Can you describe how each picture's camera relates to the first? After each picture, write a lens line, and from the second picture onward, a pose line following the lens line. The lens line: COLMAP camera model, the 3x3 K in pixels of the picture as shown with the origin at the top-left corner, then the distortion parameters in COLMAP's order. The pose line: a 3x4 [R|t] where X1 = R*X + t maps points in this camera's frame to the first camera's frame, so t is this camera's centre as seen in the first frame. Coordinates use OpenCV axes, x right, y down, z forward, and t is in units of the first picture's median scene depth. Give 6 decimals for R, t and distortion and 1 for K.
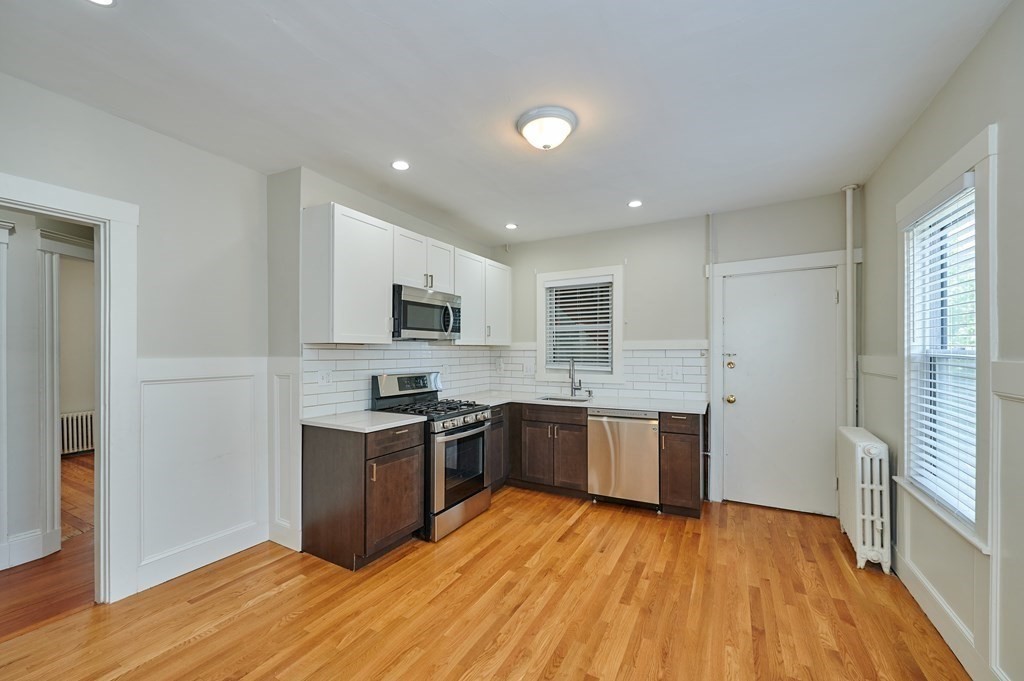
lens RADIAL K [[404.8, 0, 511.5], [0, 404.8, 347.6], [0, 0, 1]] dist [-0.000084, -0.000109]
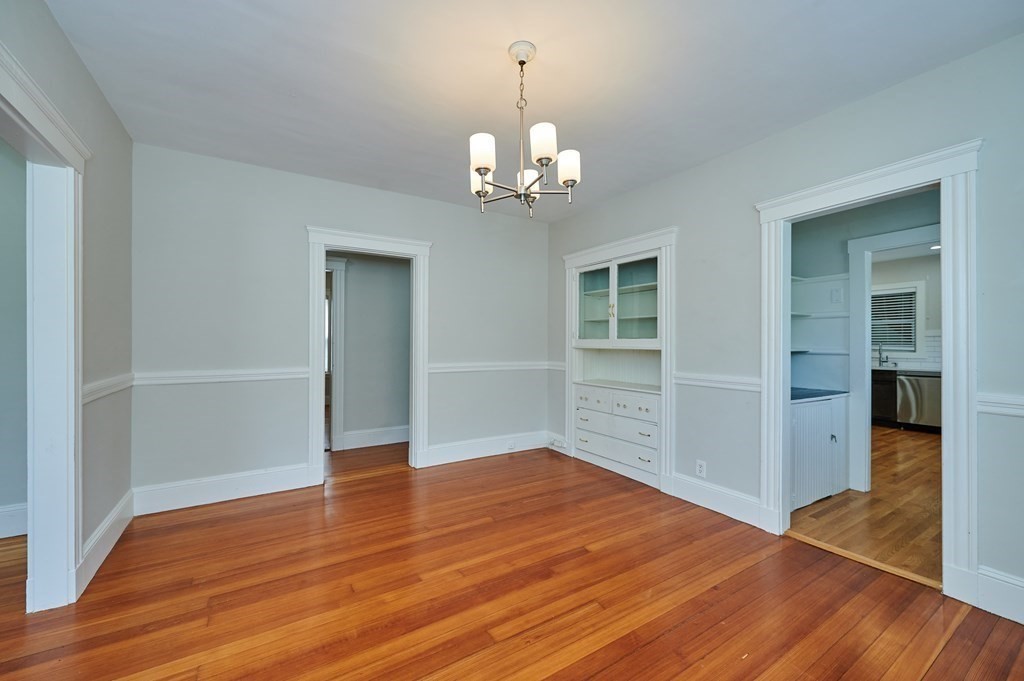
lens RADIAL K [[407.6, 0, 511.9], [0, 407.6, 342.6], [0, 0, 1]] dist [0.000555, 0.000077]
pose [[0.878609, 0.002609, -0.477535, -0.441903], [-0.003553, 0.999993, -0.001074, 0.045839], [0.477529, 0.002640, 0.878612, -1.347592]]
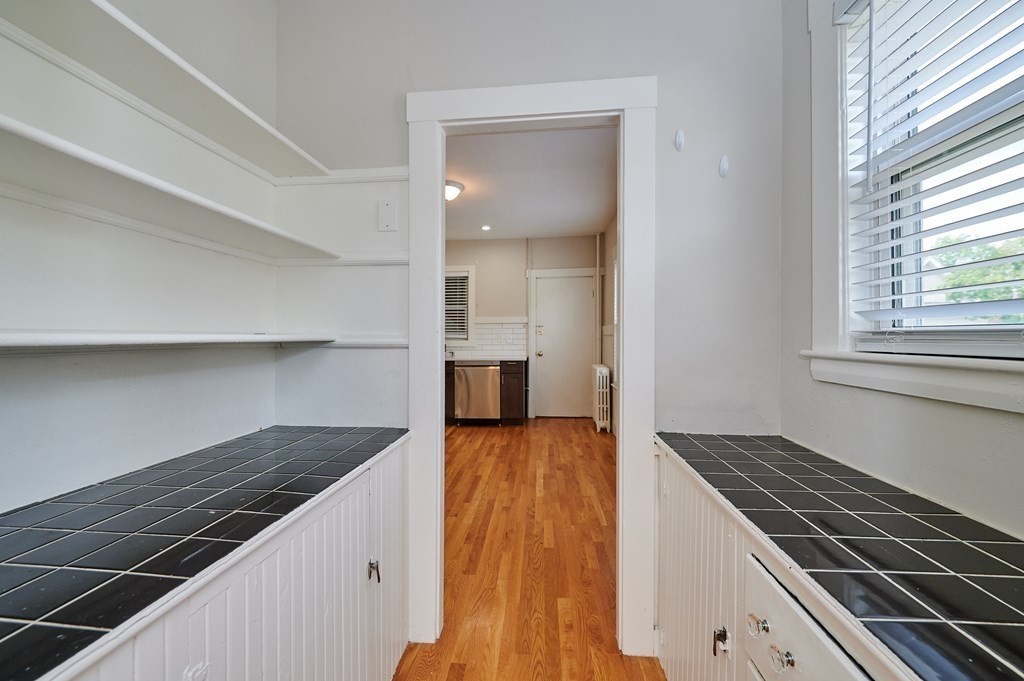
lens RADIAL K [[415.3, 0, 506.9], [0, 415.3, 334.3], [0, 0, 1]] dist [-0.000065, -0.000134]
pose [[0.915587, 0.002881, 0.402110, -0.273826], [-0.002392, 0.999996, -0.001718, 0.058367], [-0.402113, 0.000611, 0.915590, -0.517058]]
